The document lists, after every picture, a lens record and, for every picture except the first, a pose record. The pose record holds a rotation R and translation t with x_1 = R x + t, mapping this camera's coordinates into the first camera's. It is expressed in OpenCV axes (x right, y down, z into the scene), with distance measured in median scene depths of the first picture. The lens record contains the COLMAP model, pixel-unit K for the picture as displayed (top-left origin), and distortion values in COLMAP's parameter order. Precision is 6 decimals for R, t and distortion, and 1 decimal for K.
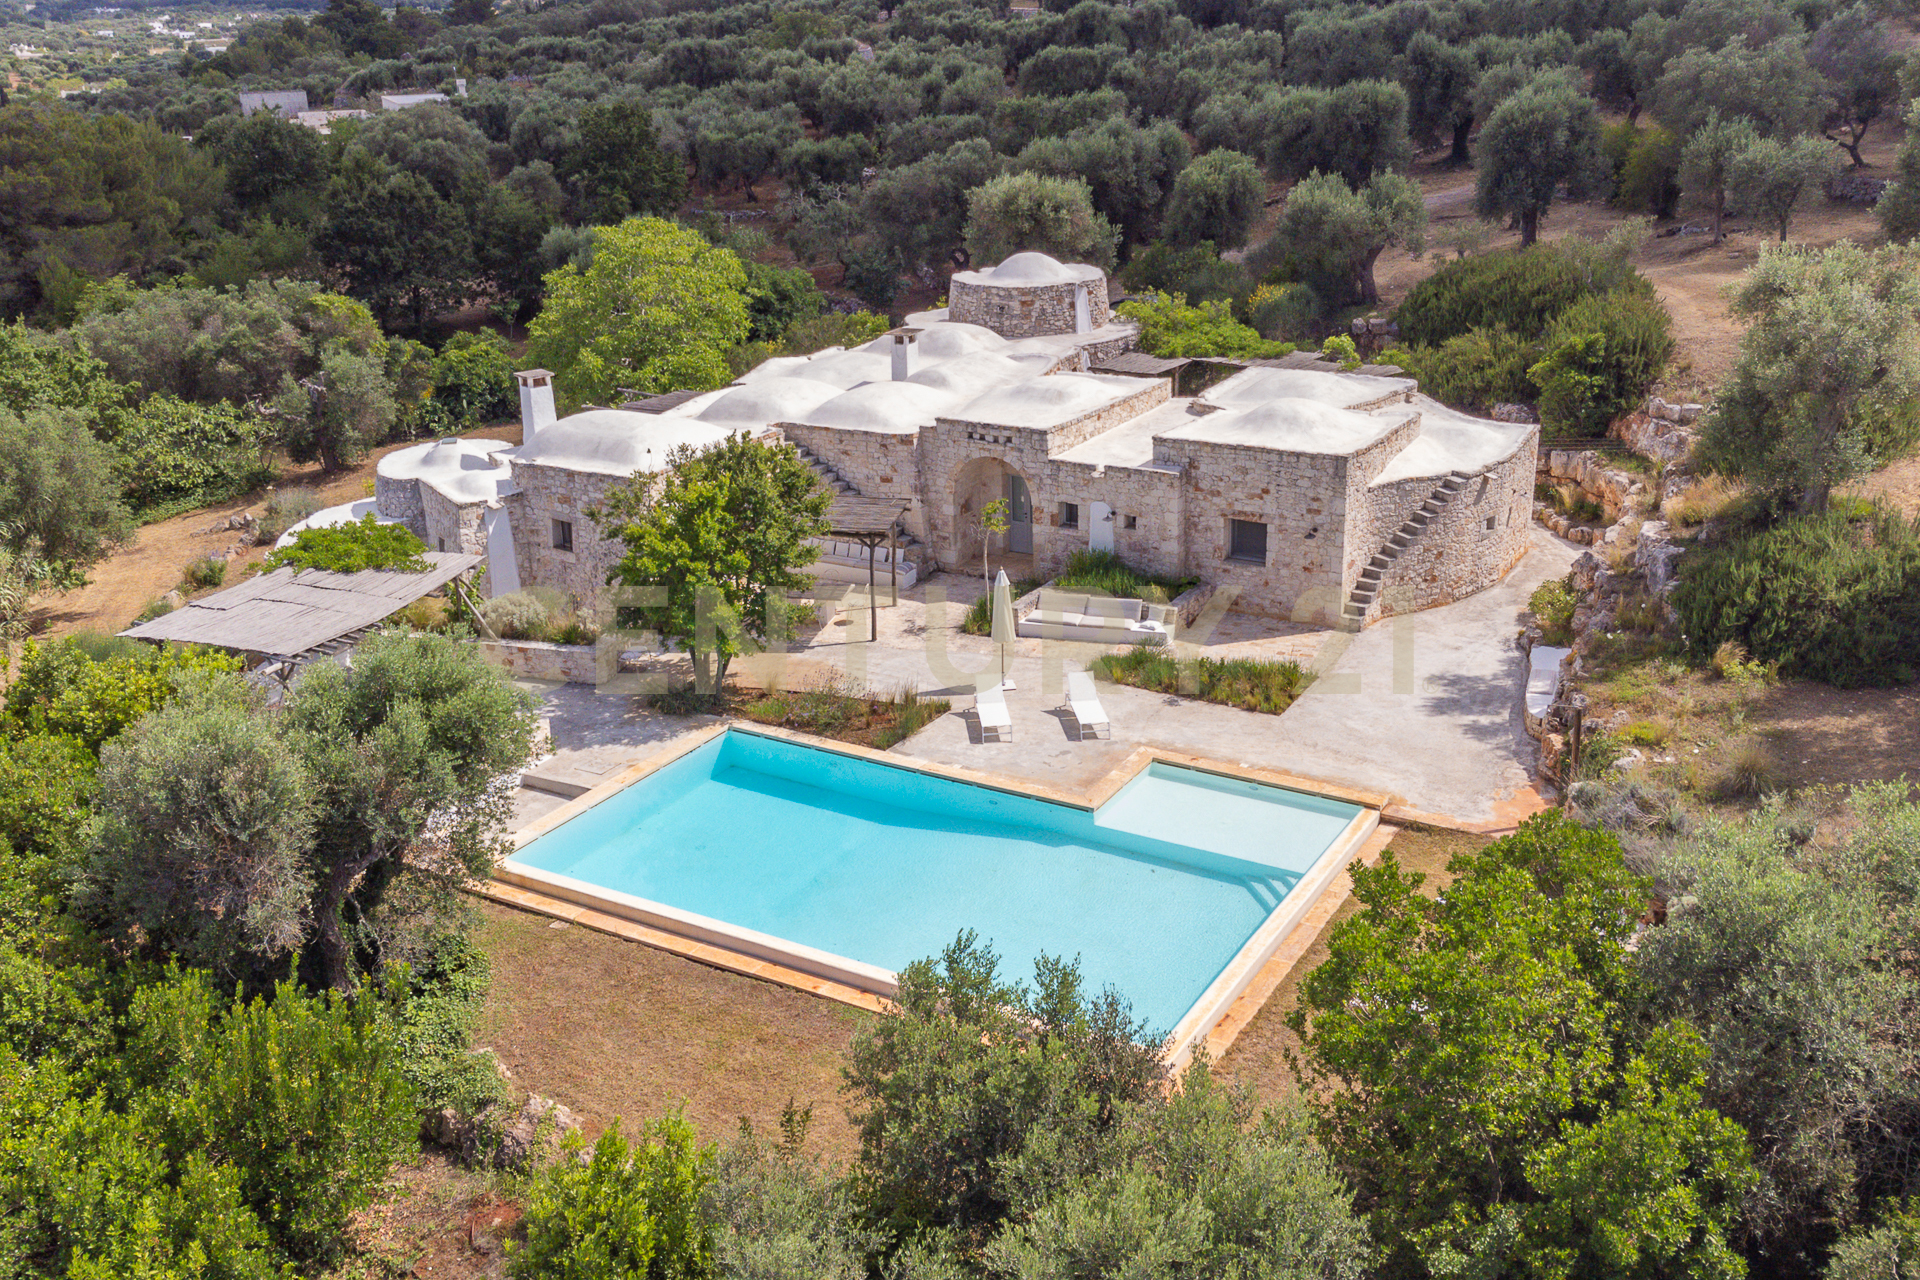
lens RADIAL K [[1747.0, 0, 1001.8], [0, 1747.0, 590.3], [0, 0, 1]] dist [0.038444, -0.012871]
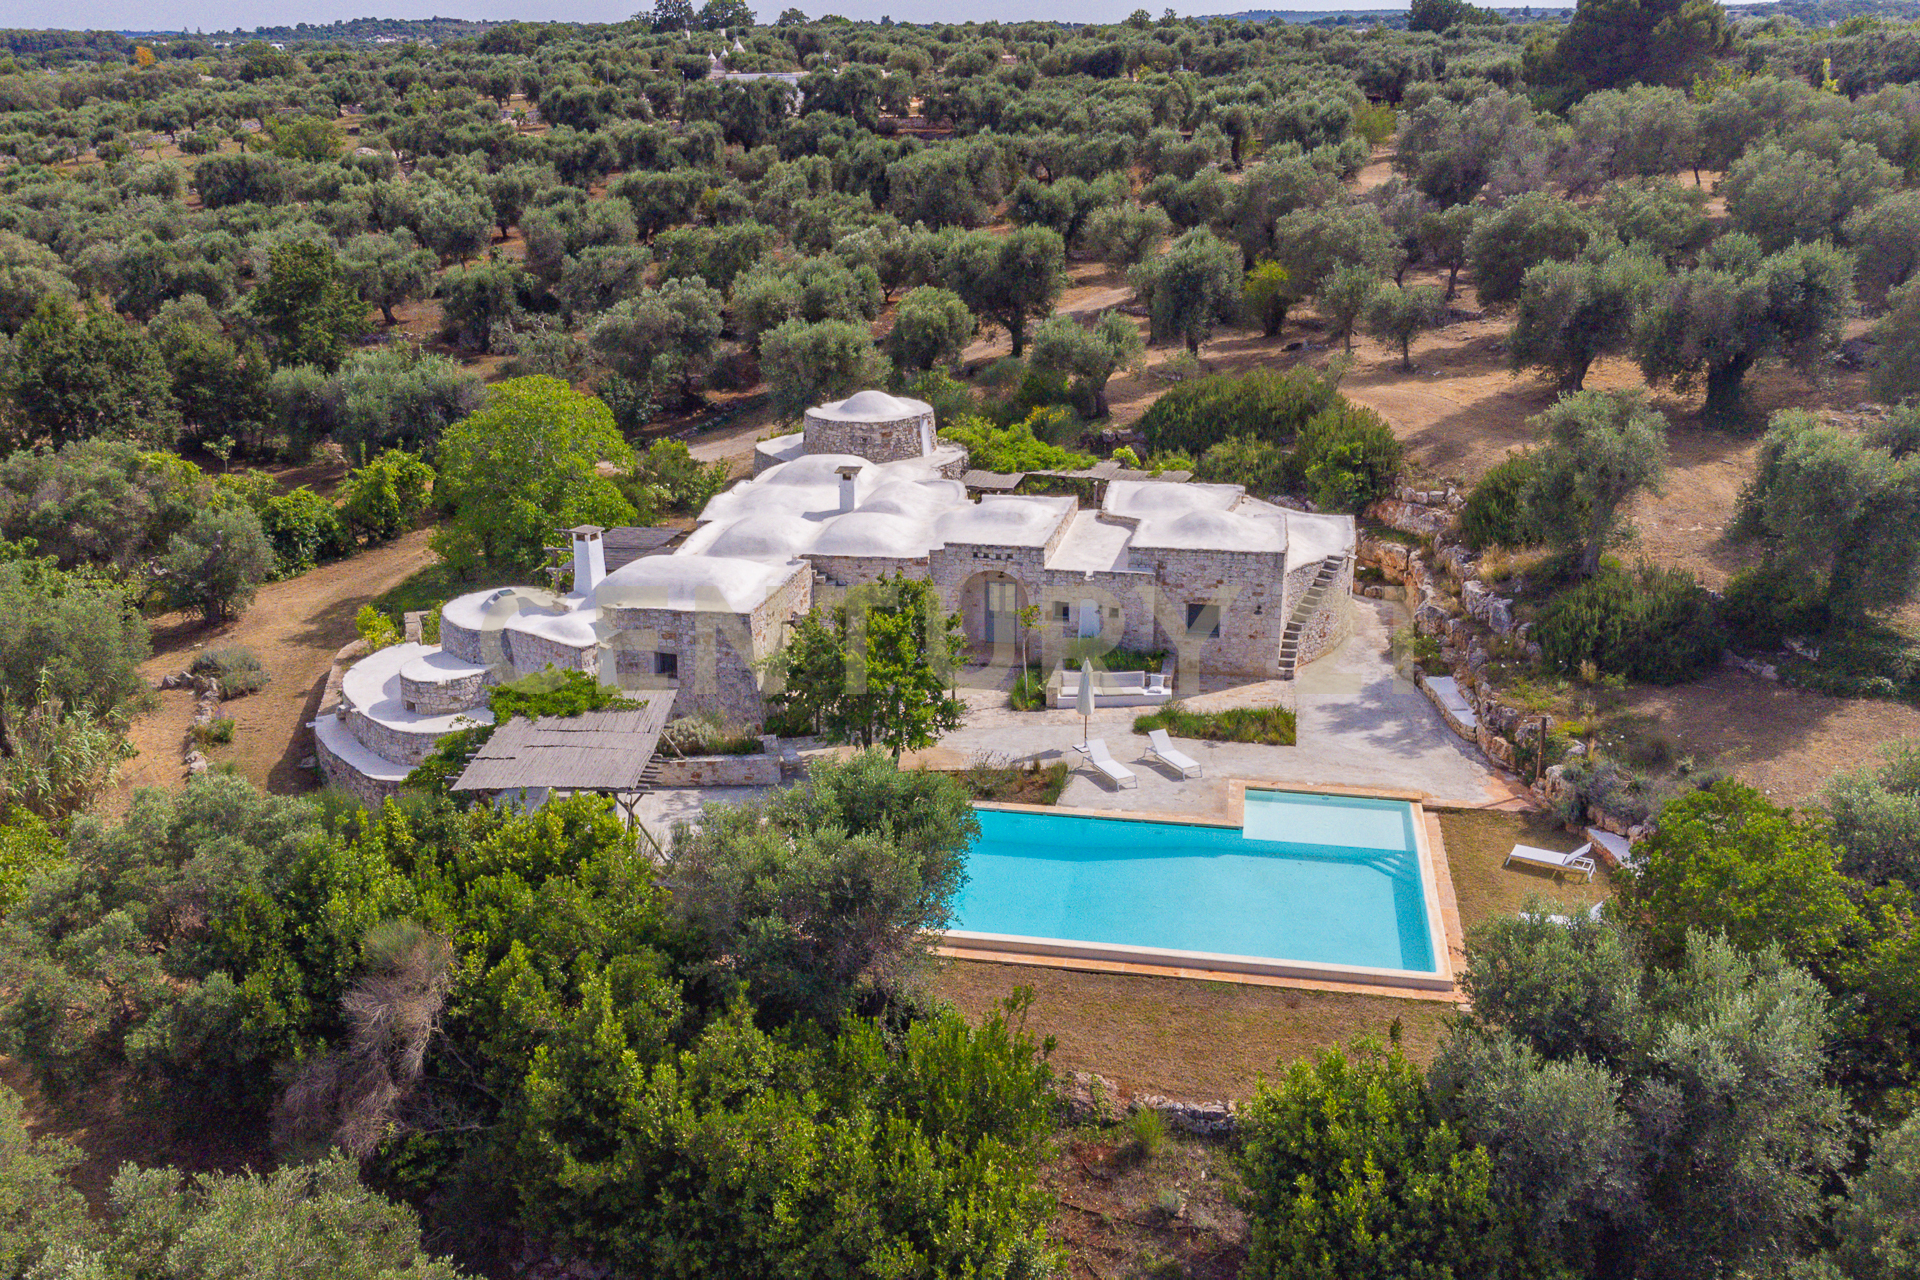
lens RADIAL K [[1633.1, 0, 960.0], [0, 1633.1, 640.0], [0, 0, 1]] dist [0.005850, 0.003646]
pose [[0.944652, -0.094055, 0.314303, -0.413795], [0.093192, 0.995489, 0.017807, -0.050015], [-0.314560, 0.012469, 0.949156, -0.125139]]
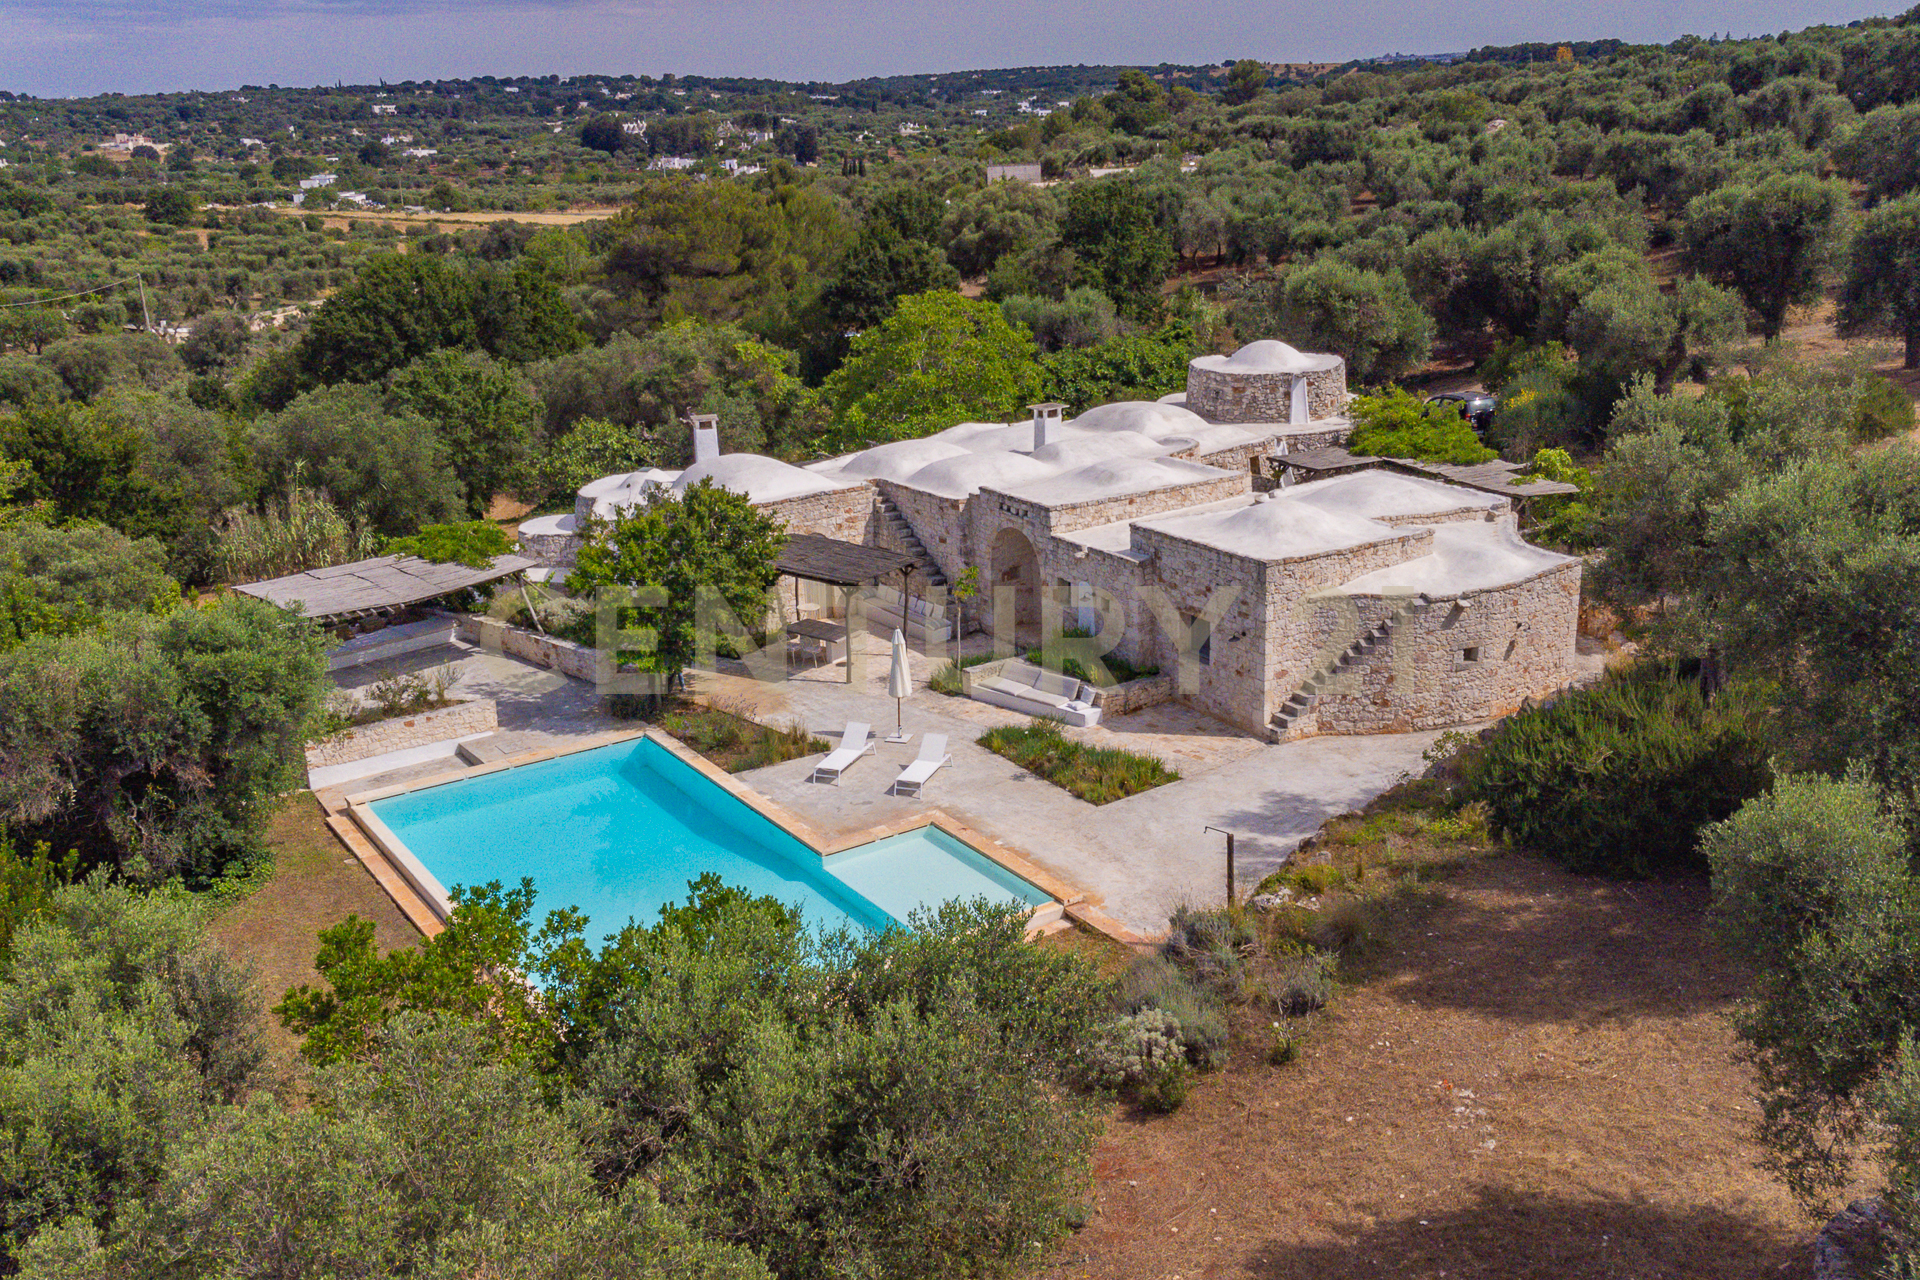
lens RADIAL K [[1747.0, 0, 1001.8], [0, 1747.0, 590.3], [0, 0, 1]] dist [0.038444, -0.012871]
pose [[0.905457, 0.119207, -0.407353, 0.422516], [-0.135230, 0.990757, -0.010654, -0.027842], [0.402318, 0.064733, 0.913209, 0.045164]]
